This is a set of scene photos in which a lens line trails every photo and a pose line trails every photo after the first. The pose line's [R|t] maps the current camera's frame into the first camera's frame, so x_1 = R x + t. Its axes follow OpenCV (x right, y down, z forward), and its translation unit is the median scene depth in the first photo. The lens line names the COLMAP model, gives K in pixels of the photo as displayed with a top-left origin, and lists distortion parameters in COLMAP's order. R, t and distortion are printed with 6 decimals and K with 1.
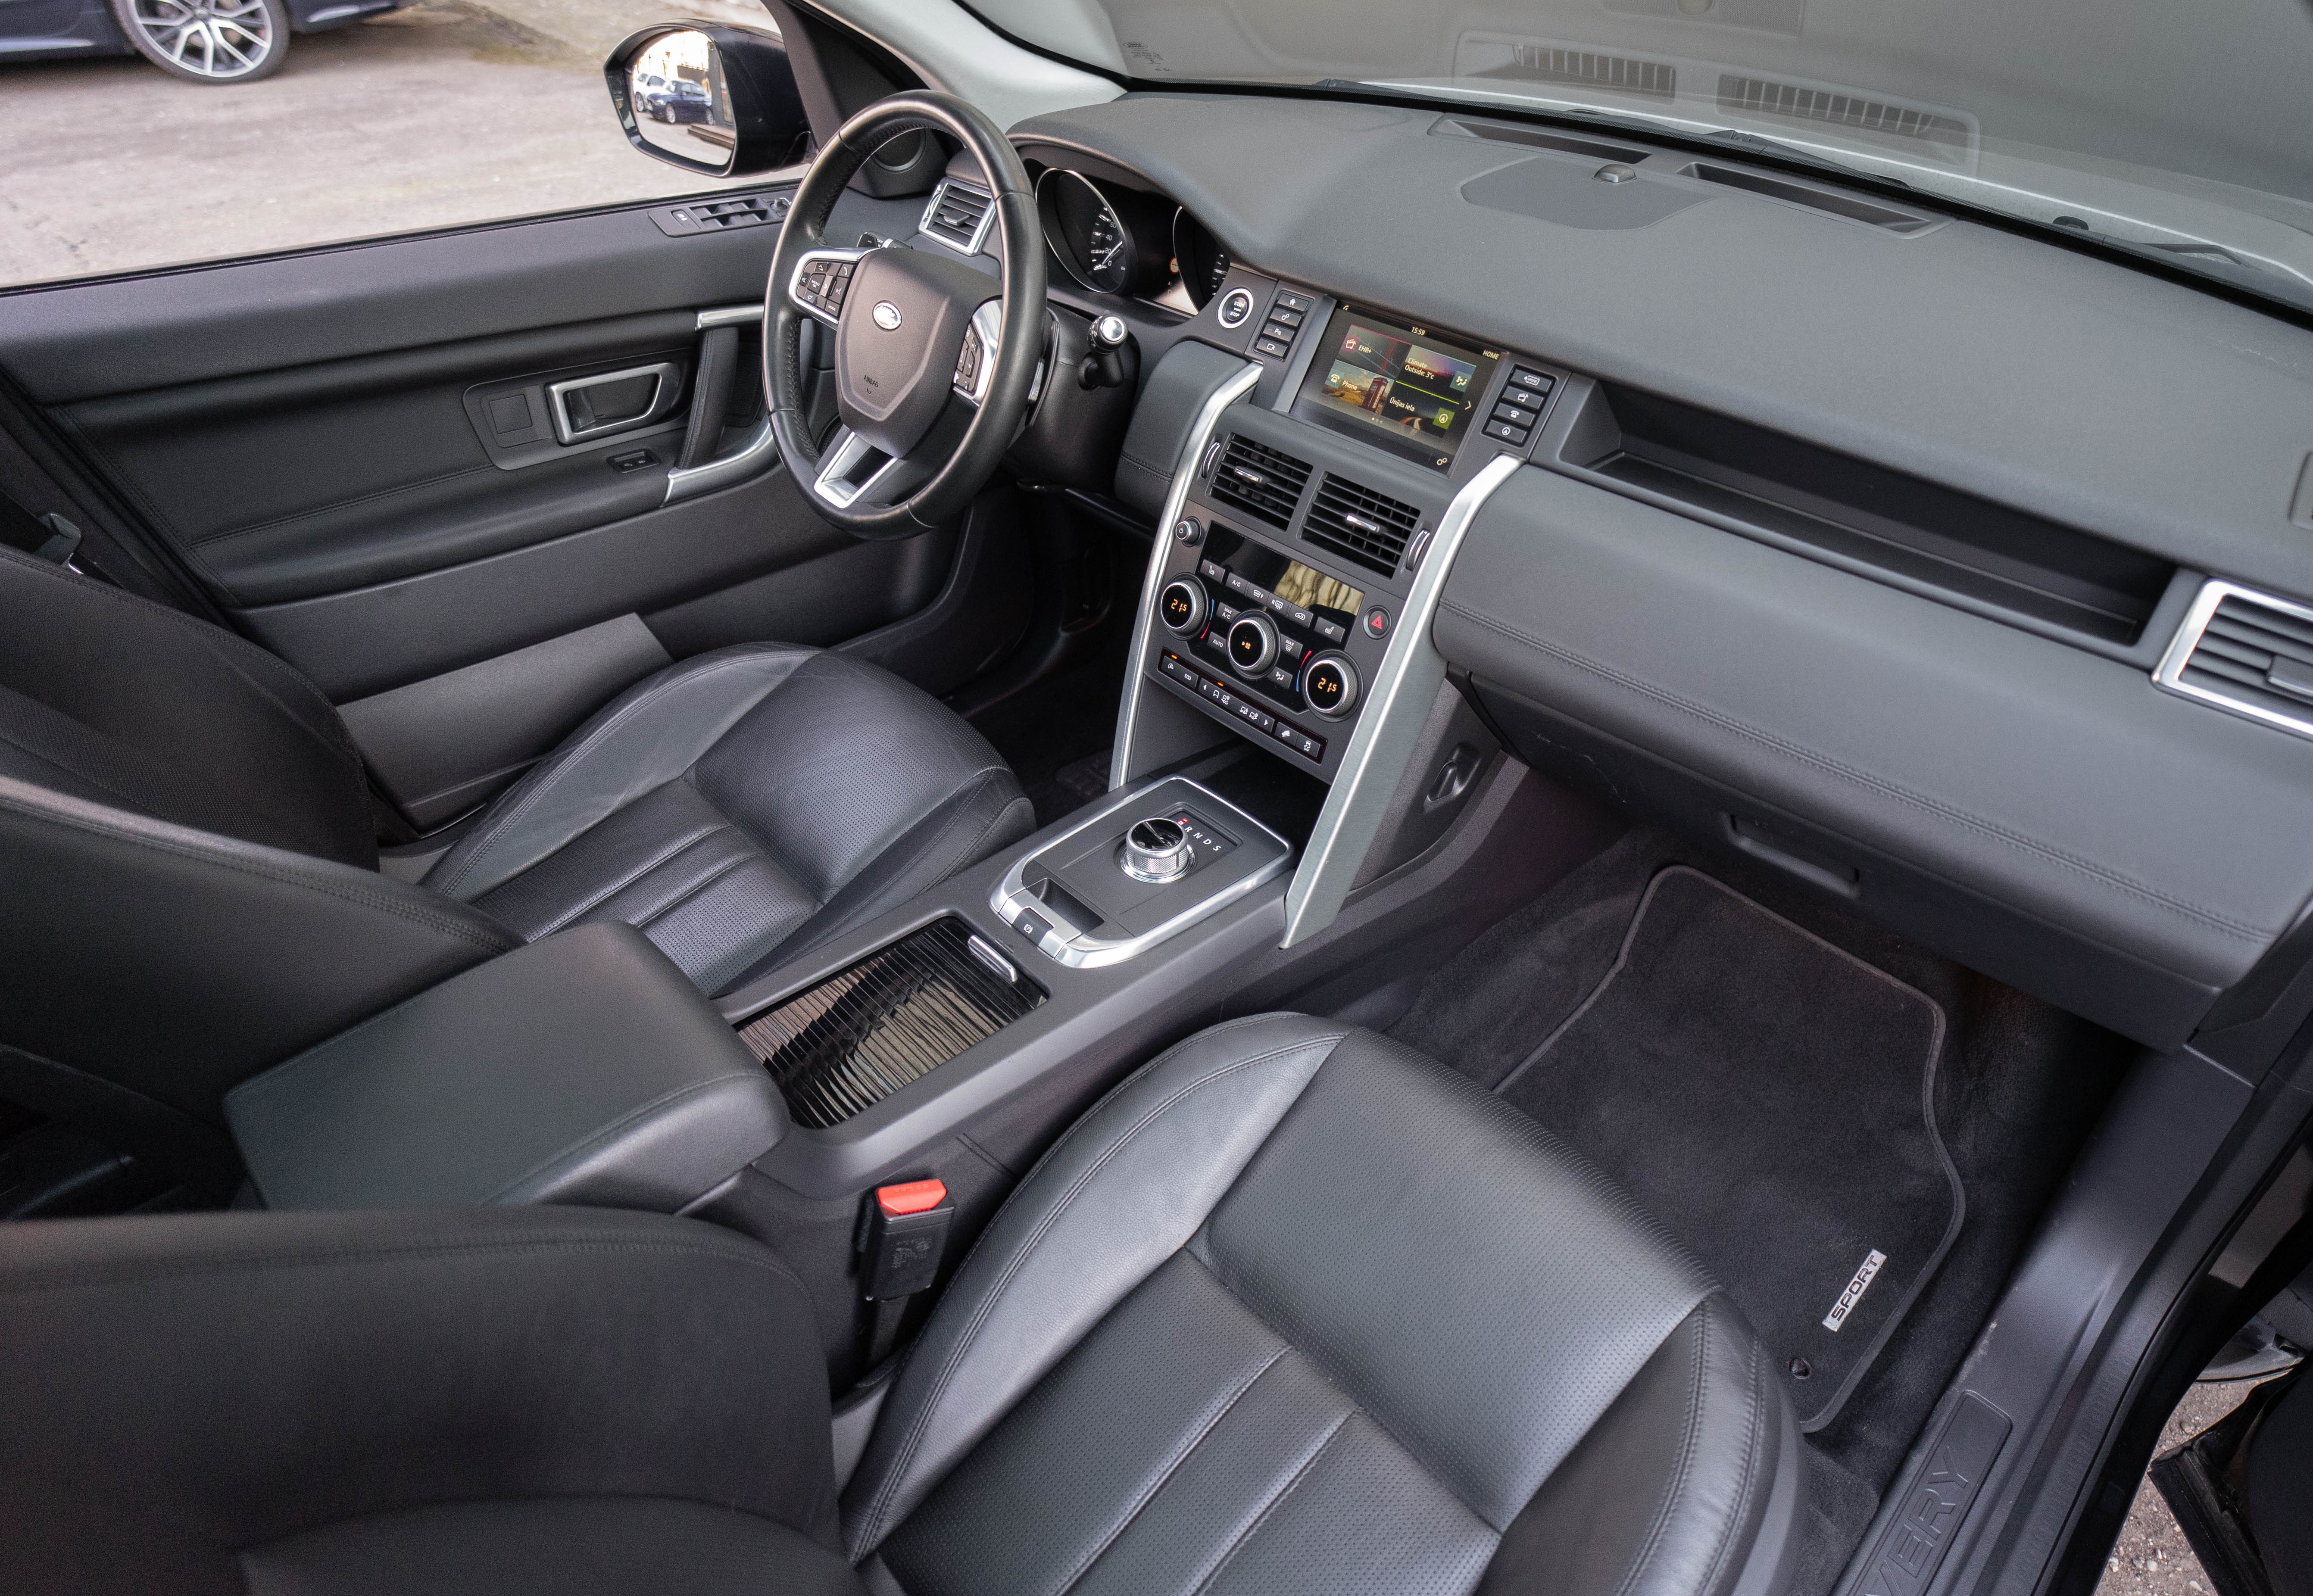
lens RADIAL K [[1340.1, 0, 1297.0], [0, 1340.1, 727.7], [0, 0, 1]] dist [-0.042621, 0.000071]
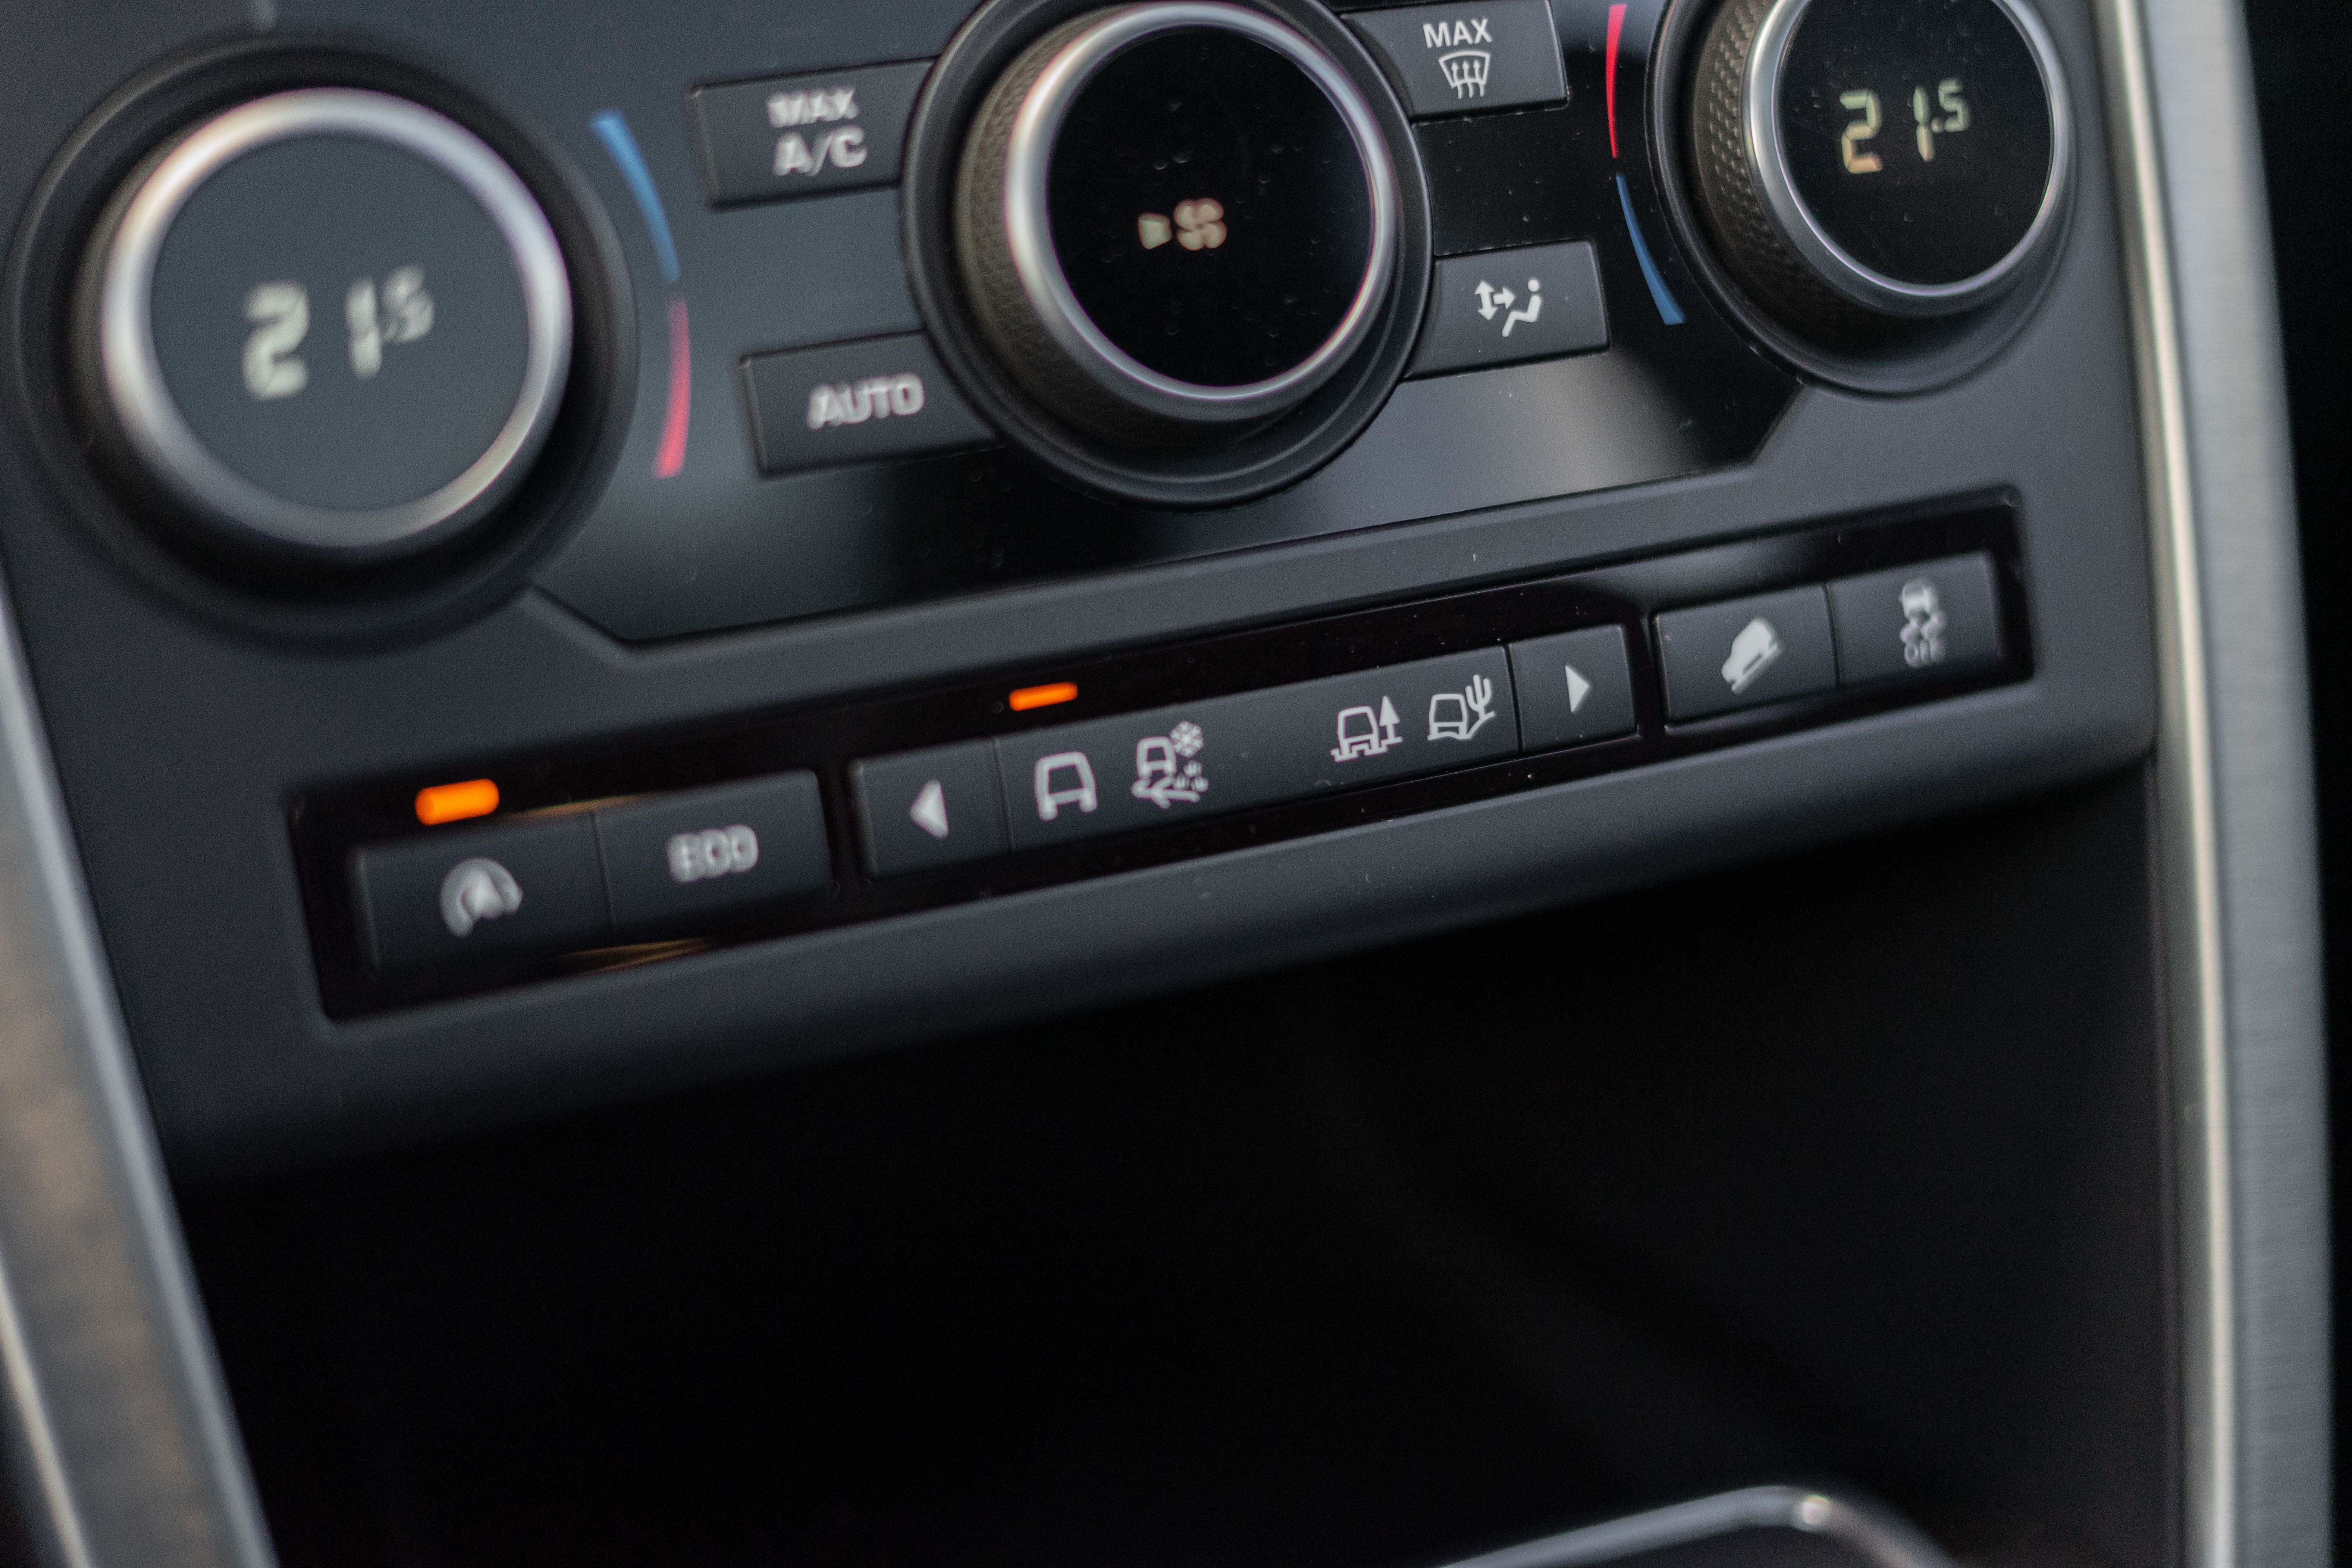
lens RADIAL K [[3668.0, 0, 1120.2], [0, 3668.0, 773.9], [0, 0, 1]] dist [-0.109428, 0.249604]
pose [[0.373395, -0.404795, 0.834696, -0.339218], [0.545256, 0.823711, 0.155551, -0.076211], [-0.750514, 0.397041, 0.528286, 0.852397]]
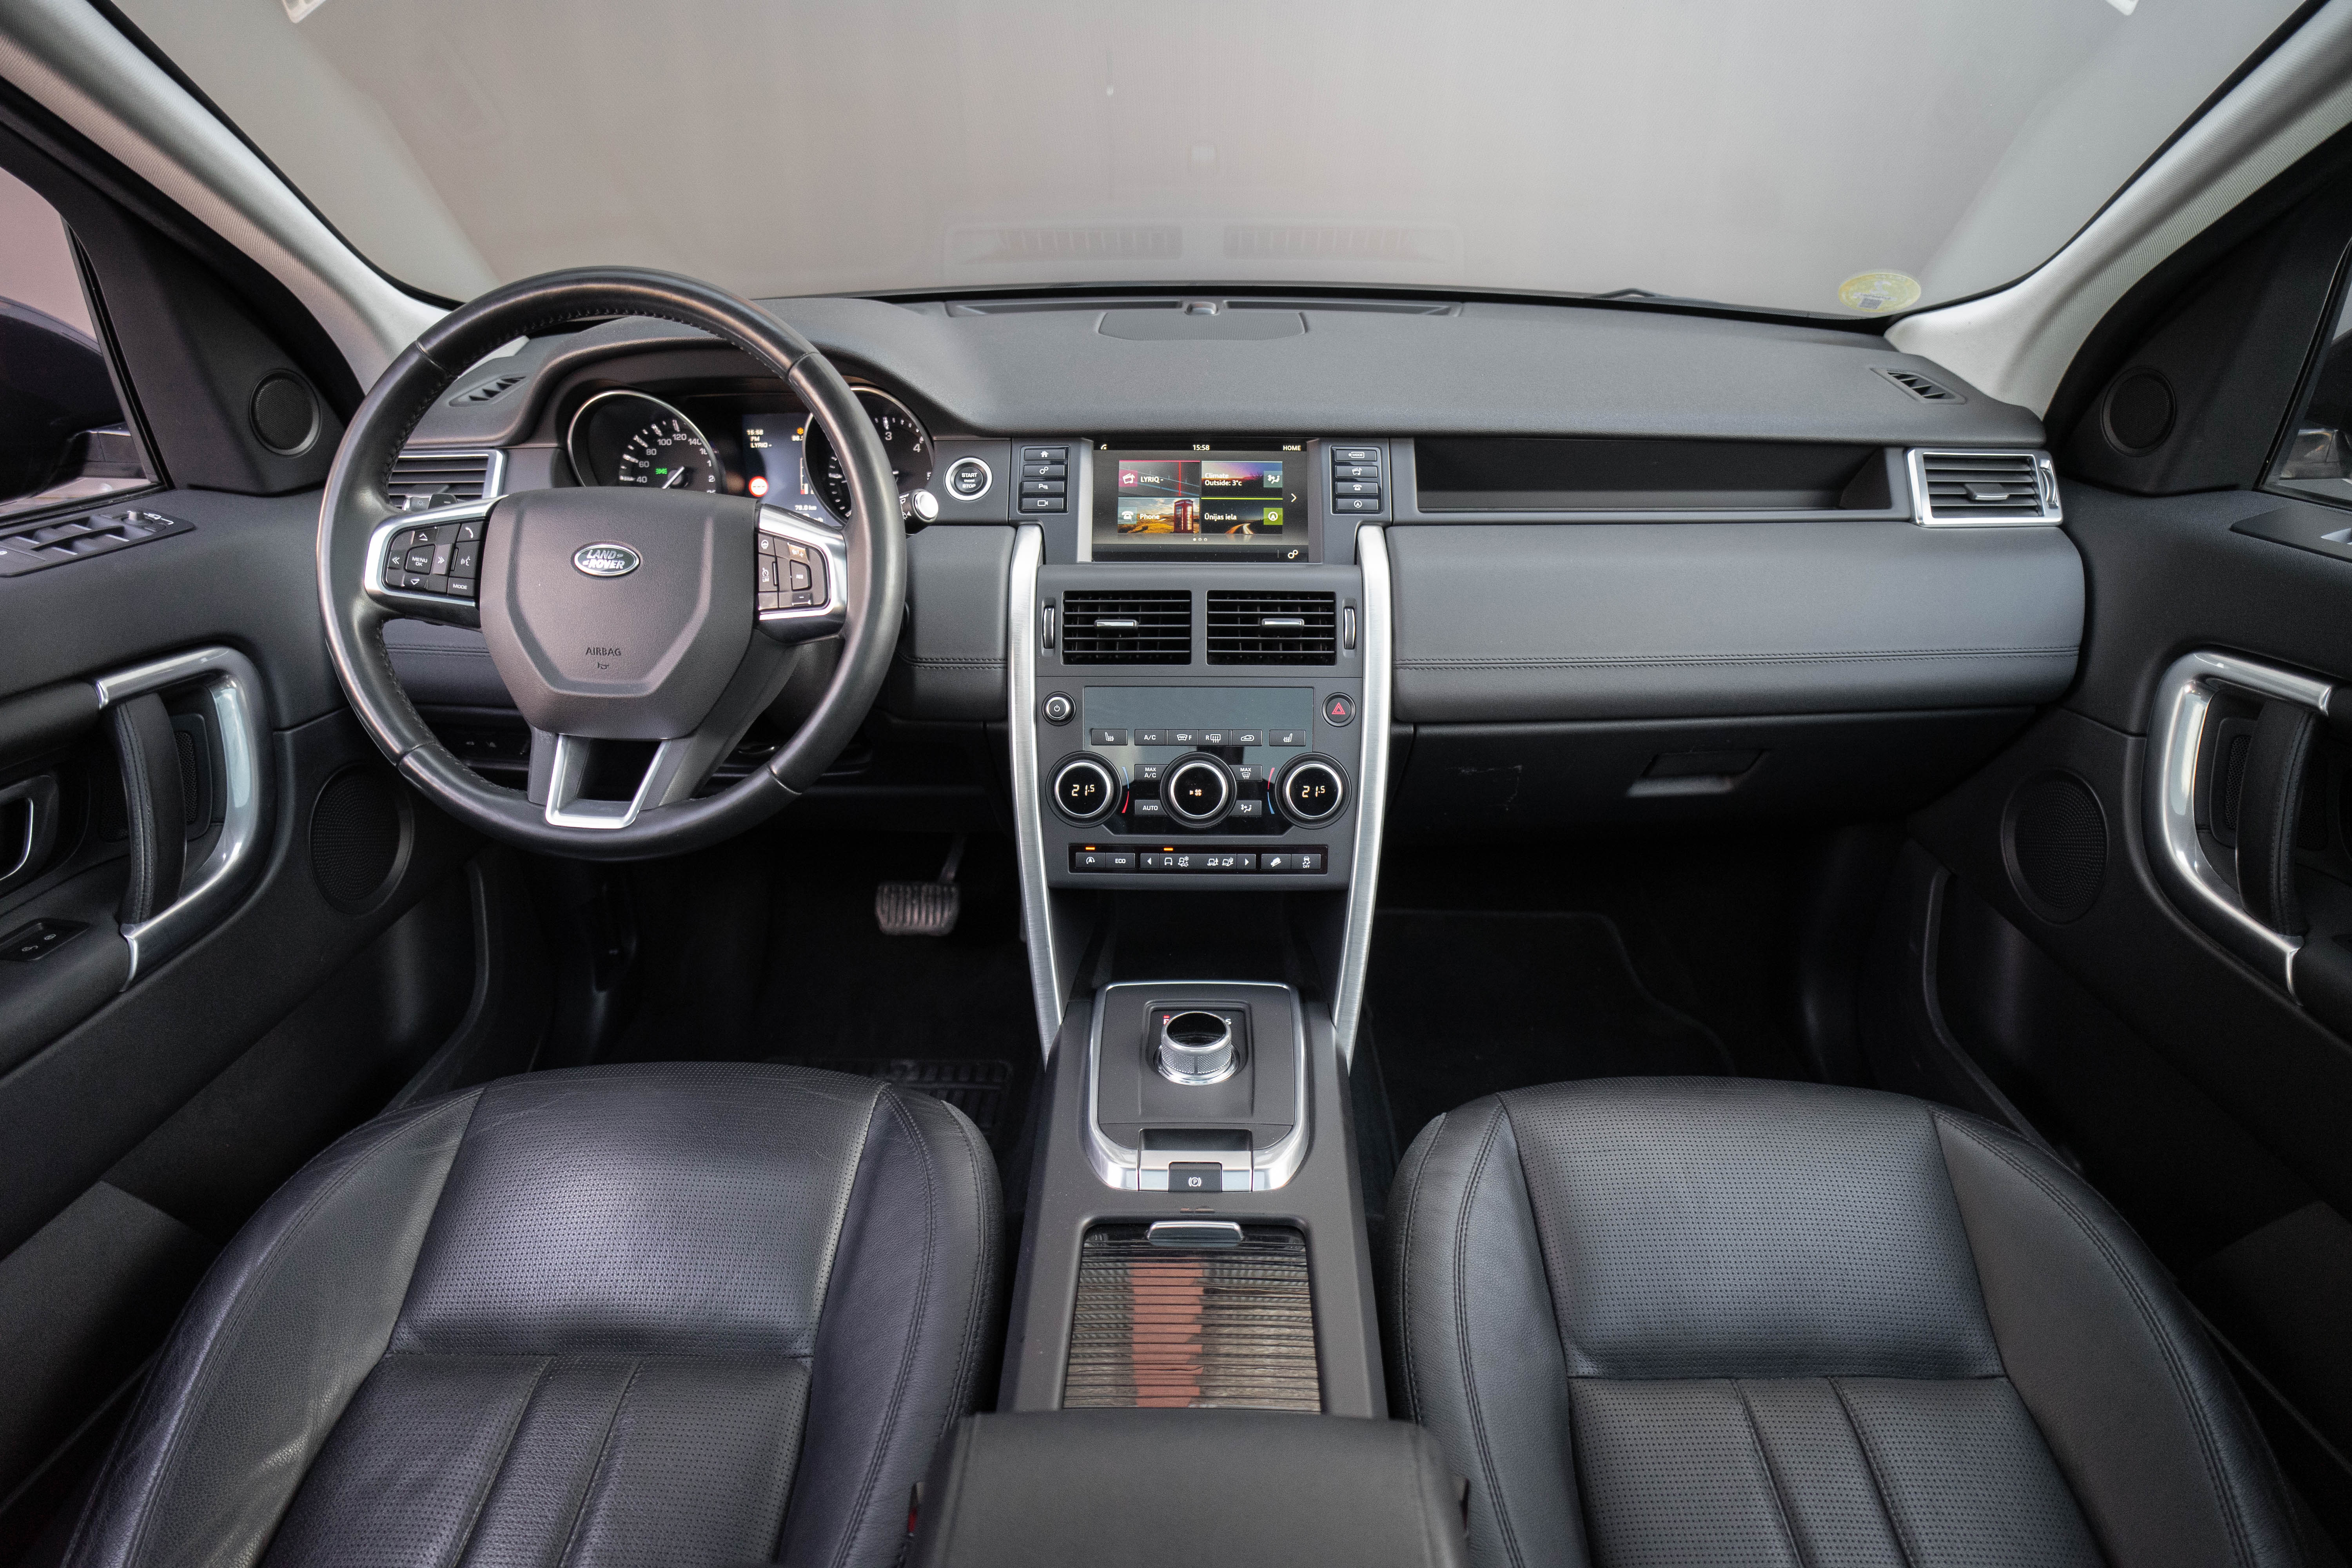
lens RADIAL K [[1226.0, 0, 1189.3], [0, 1226.0, 775.7], [0, 0, 1]] dist [-0.056522, 0.024622]
pose [[0.732394, -0.317643, 0.602248, -0.543761], [0.406058, 0.913770, -0.011859, -0.064418], [-0.546550, 0.253233, 0.798221, 0.333605]]
